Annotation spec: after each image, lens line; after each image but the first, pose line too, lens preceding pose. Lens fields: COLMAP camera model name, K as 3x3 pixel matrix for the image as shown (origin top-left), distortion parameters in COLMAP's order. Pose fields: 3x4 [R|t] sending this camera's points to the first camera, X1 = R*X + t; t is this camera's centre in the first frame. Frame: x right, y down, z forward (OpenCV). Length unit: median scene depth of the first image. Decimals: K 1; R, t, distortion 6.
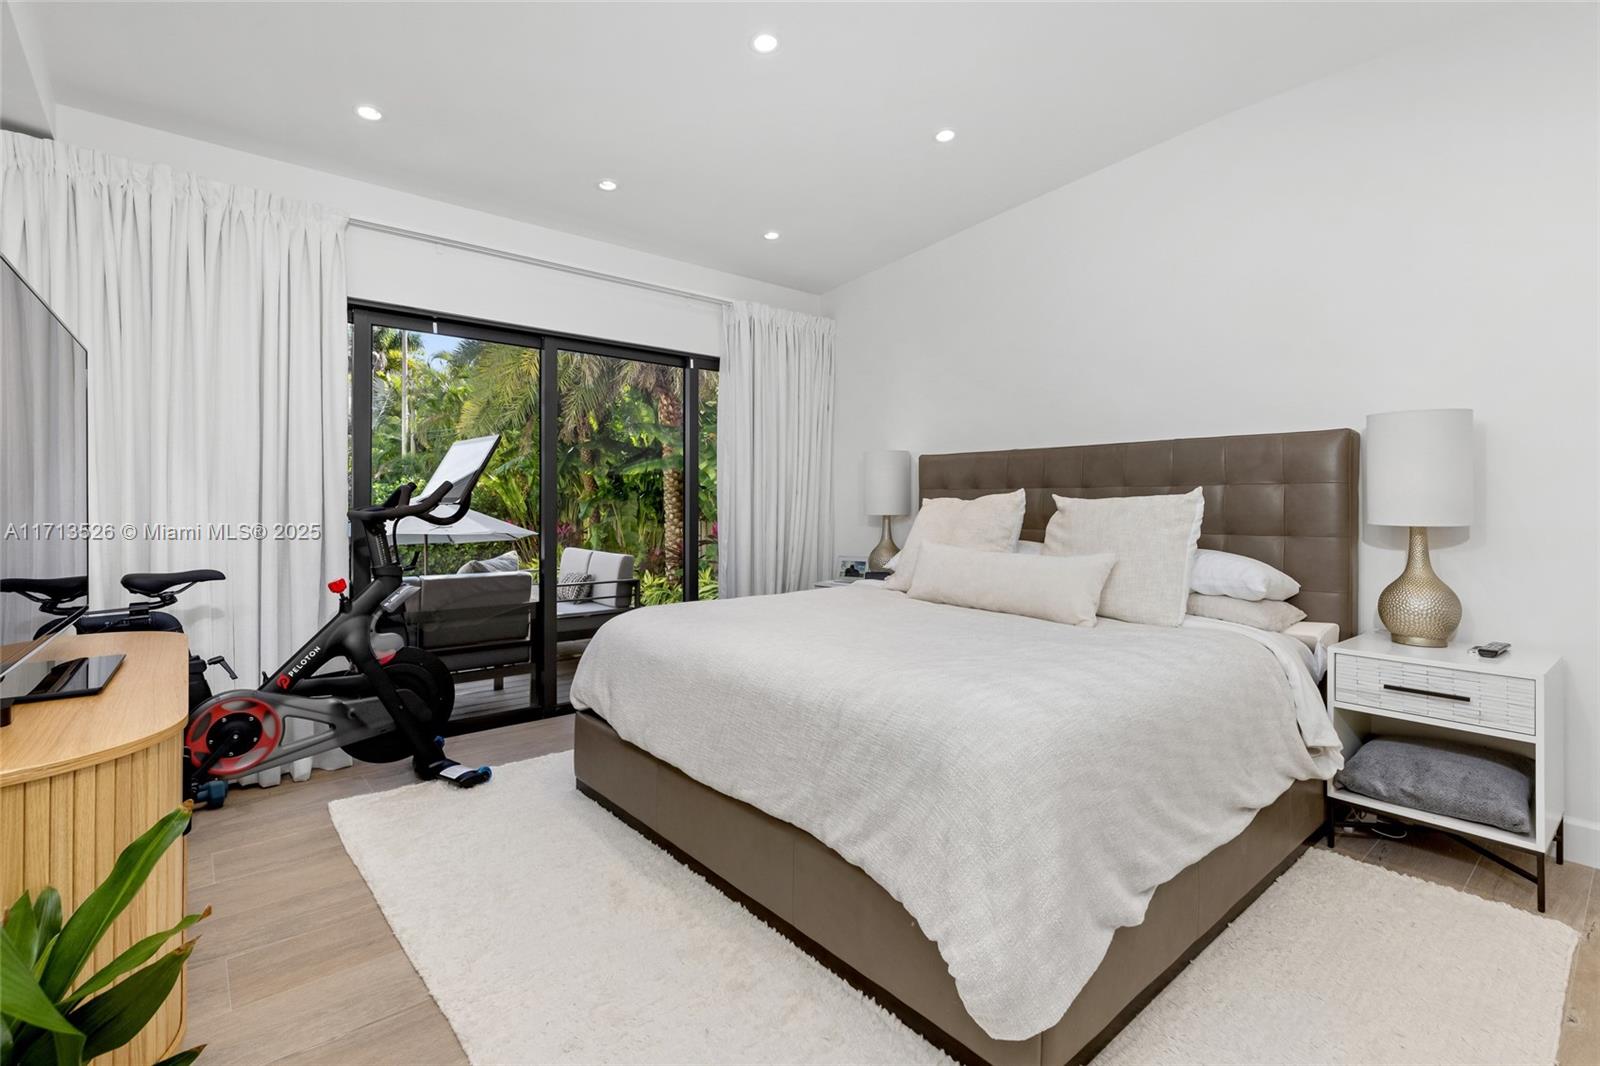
lens RADIAL K [[725.4, 0, 802.3], [0, 725.4, 506.3], [0, 0, 1]] dist [0.005804, 0.000312]
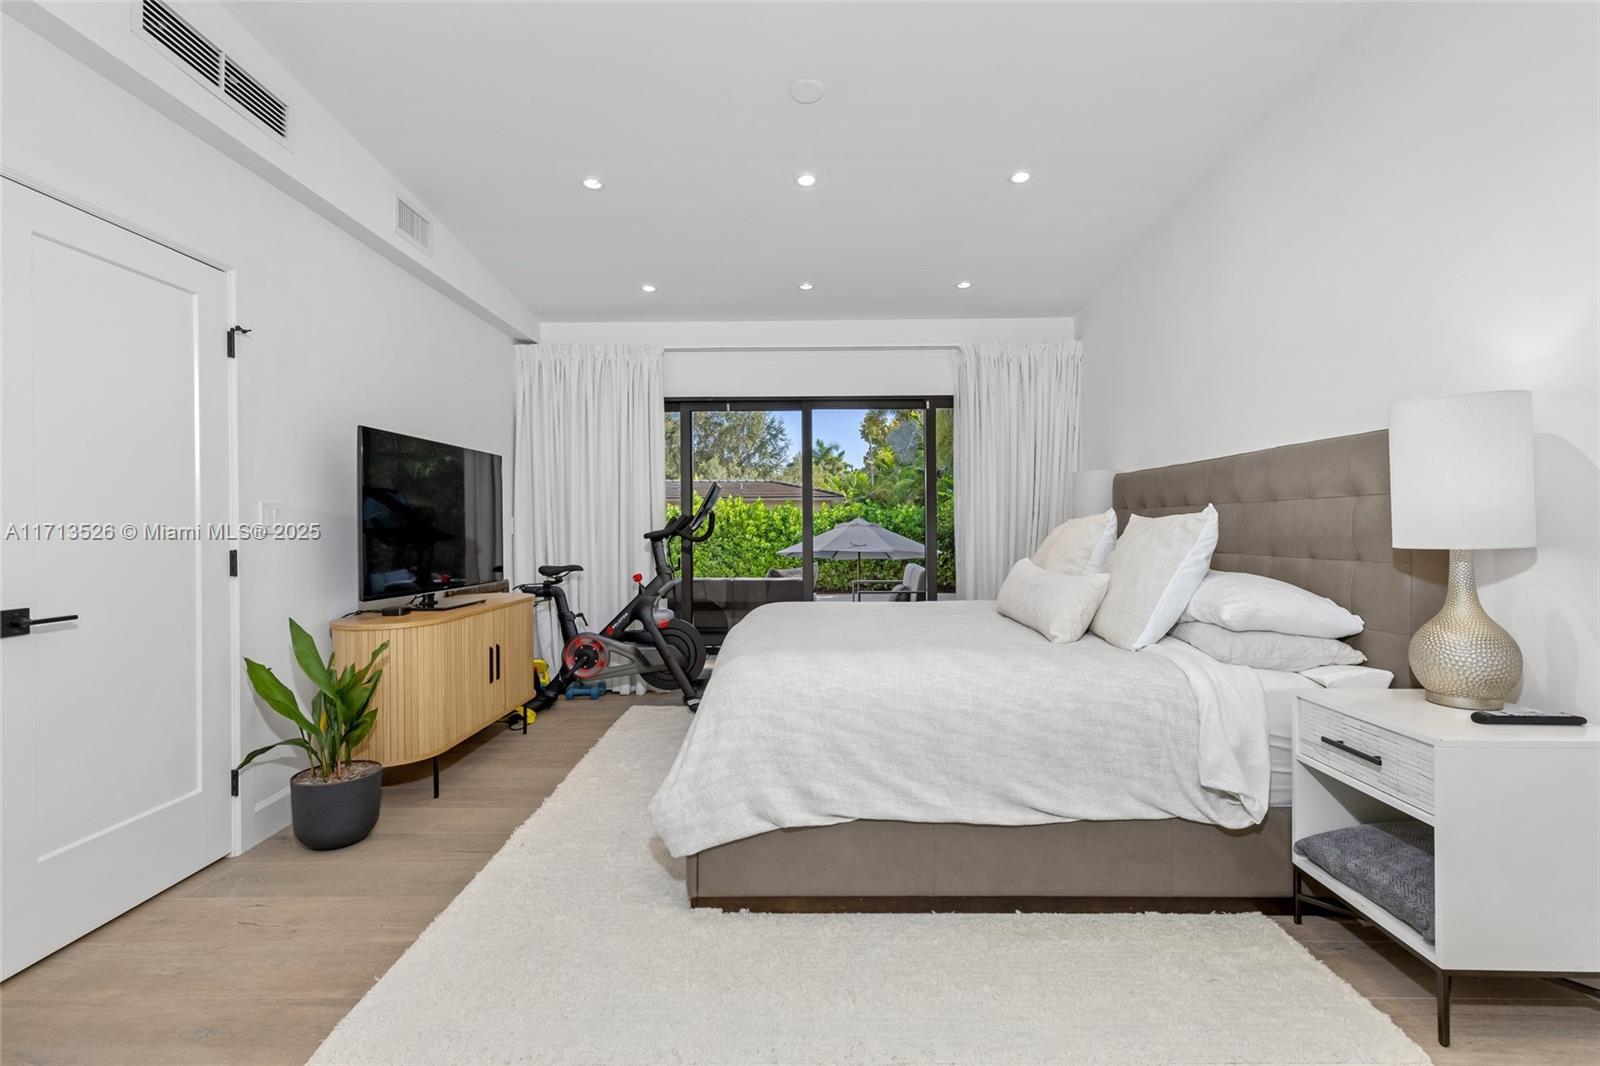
lens RADIAL K [[725.4, 0, 797.5], [0, 725.4, 532.2], [0, 0, 1]] dist [0.005804, 0.000312]
pose [[0.762910, -0.002432, -0.646500, 0.741009], [0.007248, 0.999962, 0.004791, -0.000426], [0.646464, -0.008341, 0.762899, -0.029599]]
